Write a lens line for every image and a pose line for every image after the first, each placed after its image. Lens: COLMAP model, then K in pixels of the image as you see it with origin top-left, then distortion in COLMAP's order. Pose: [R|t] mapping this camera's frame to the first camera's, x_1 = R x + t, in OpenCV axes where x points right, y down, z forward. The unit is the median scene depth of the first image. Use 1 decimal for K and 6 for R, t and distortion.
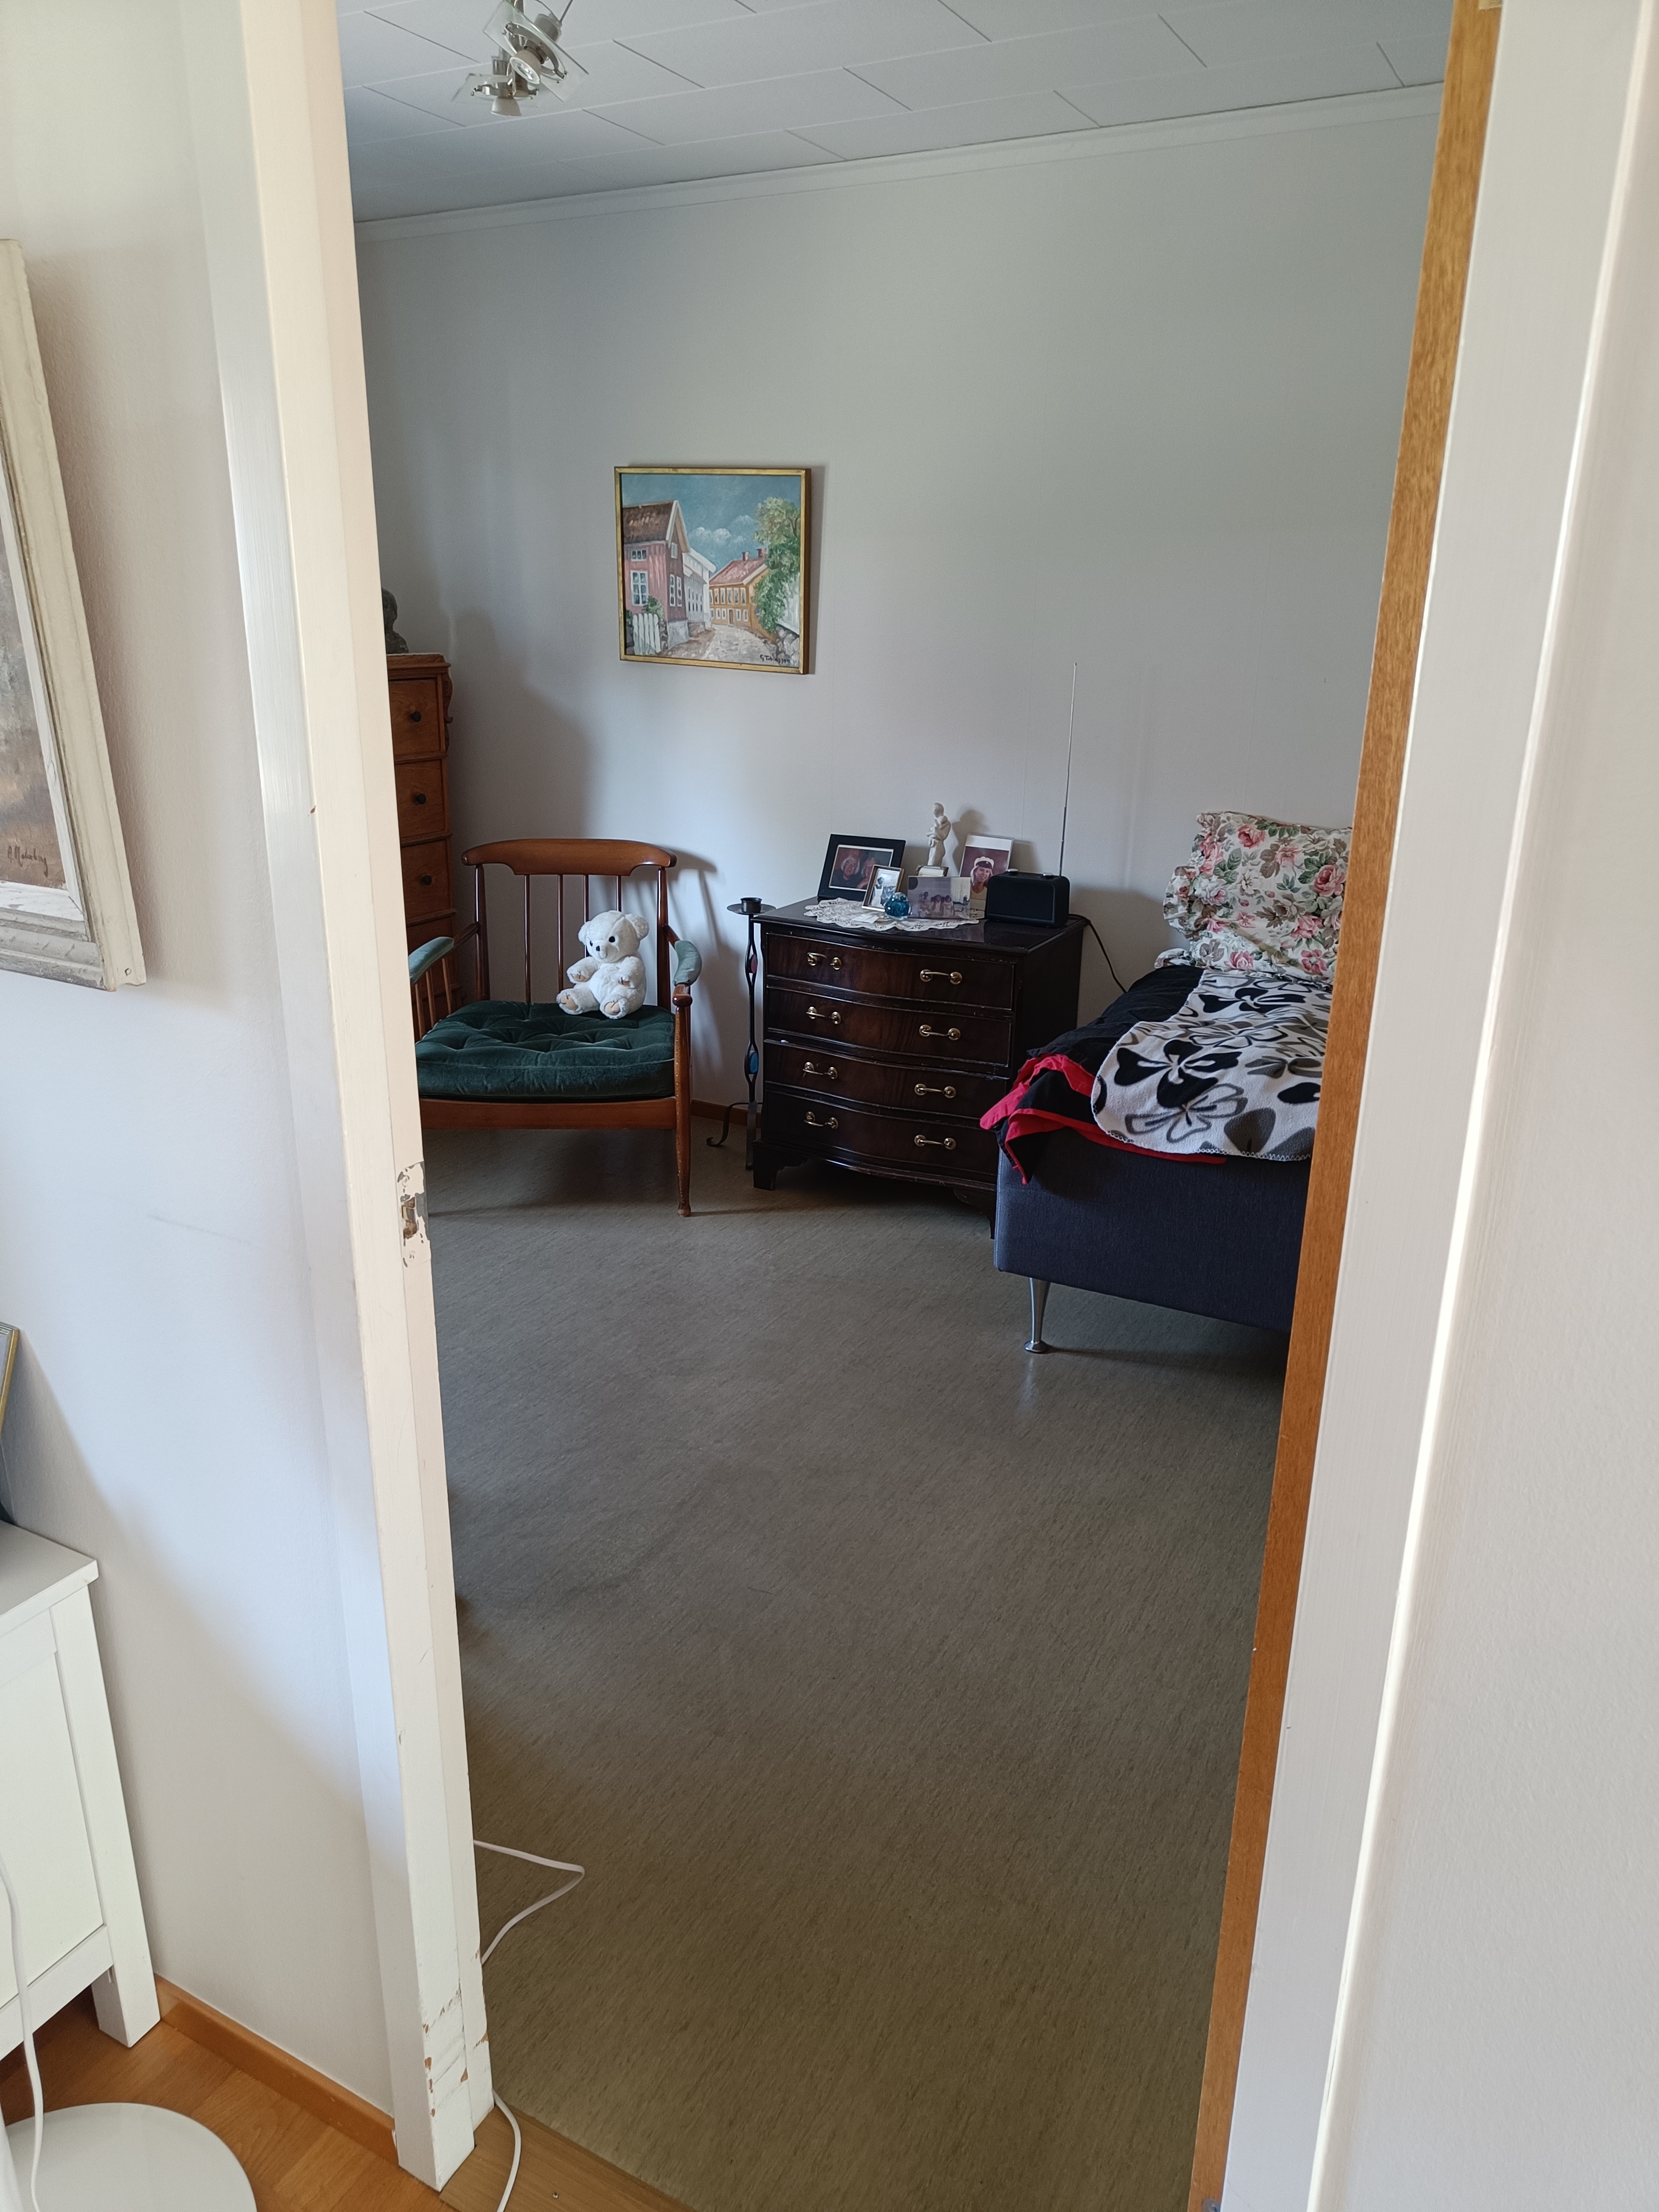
lens RADIAL K [[1533.0, 0, 829.5], [0, 1533.0, 1106.0], [0, 0, 1]] dist [0.001864, 0.001534]
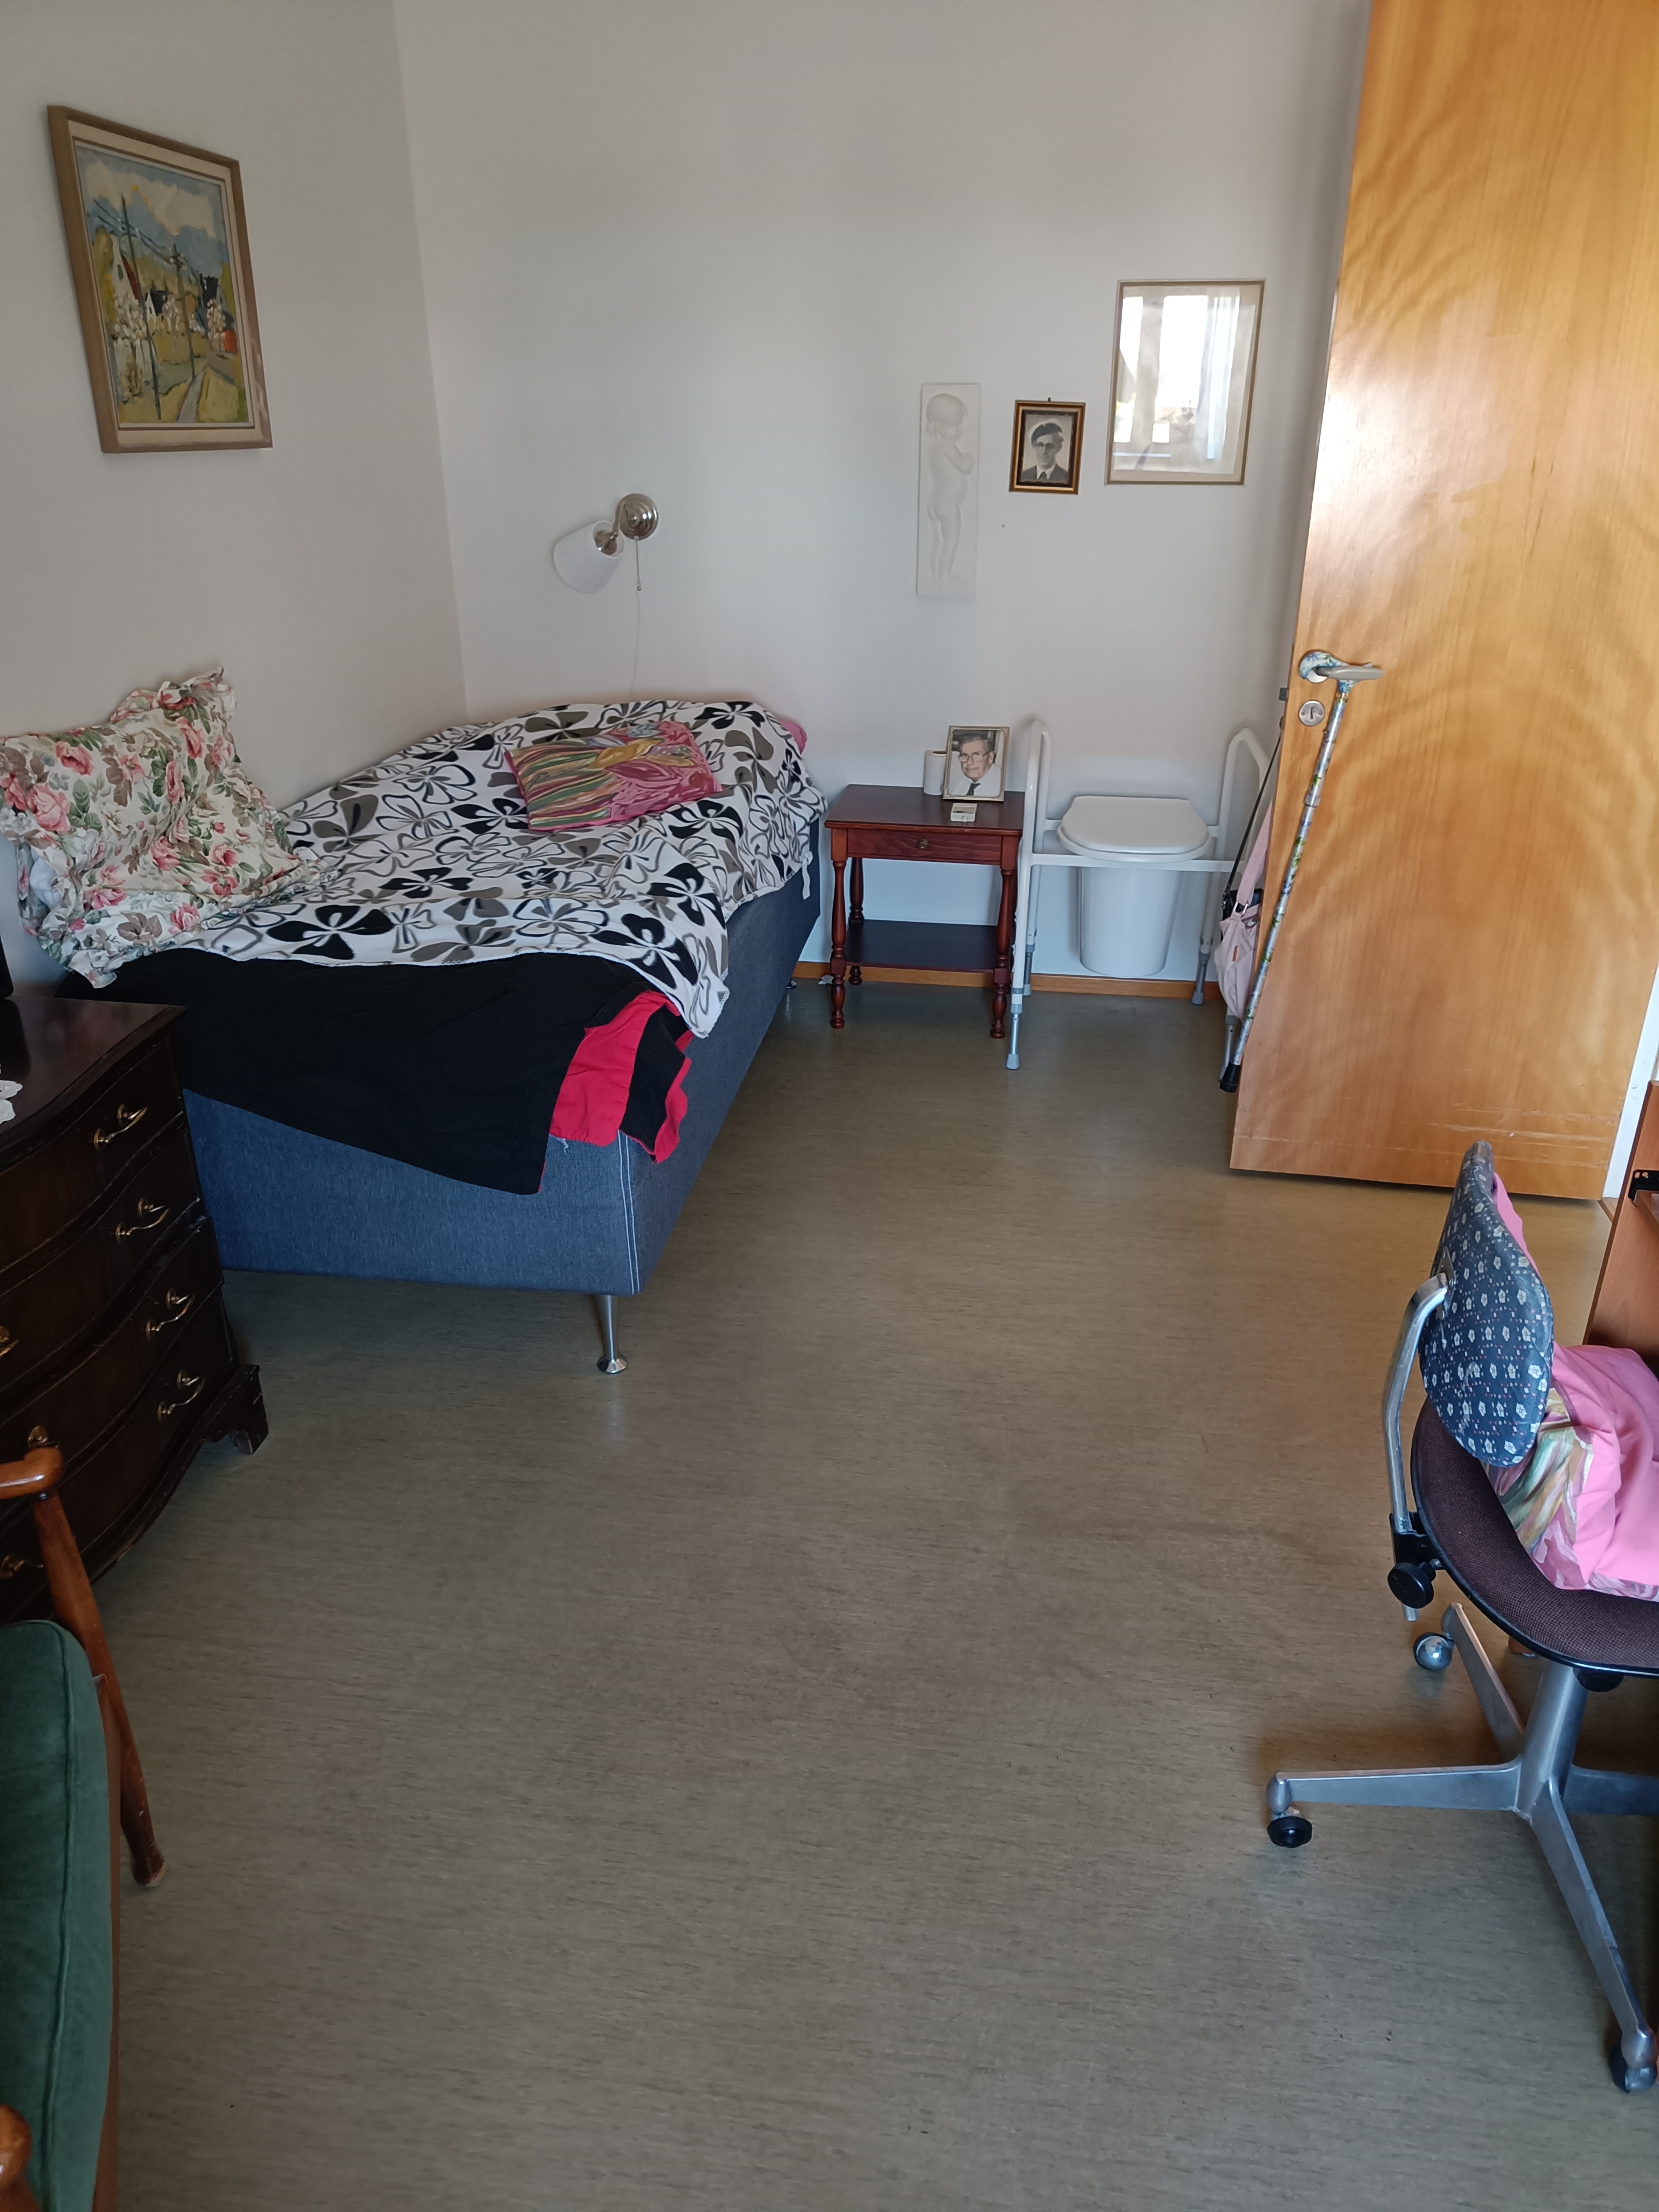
lens RADIAL K [[1533.0, 0, 829.5], [0, 1533.0, 1106.0], [0, 0, 1]] dist [0.001864, 0.001534]
pose [[-0.369138, -0.398091, 0.839798, -0.496897], [0.275398, 0.816178, 0.507947, -0.311137], [-0.887633, 0.418781, -0.191649, 0.916465]]
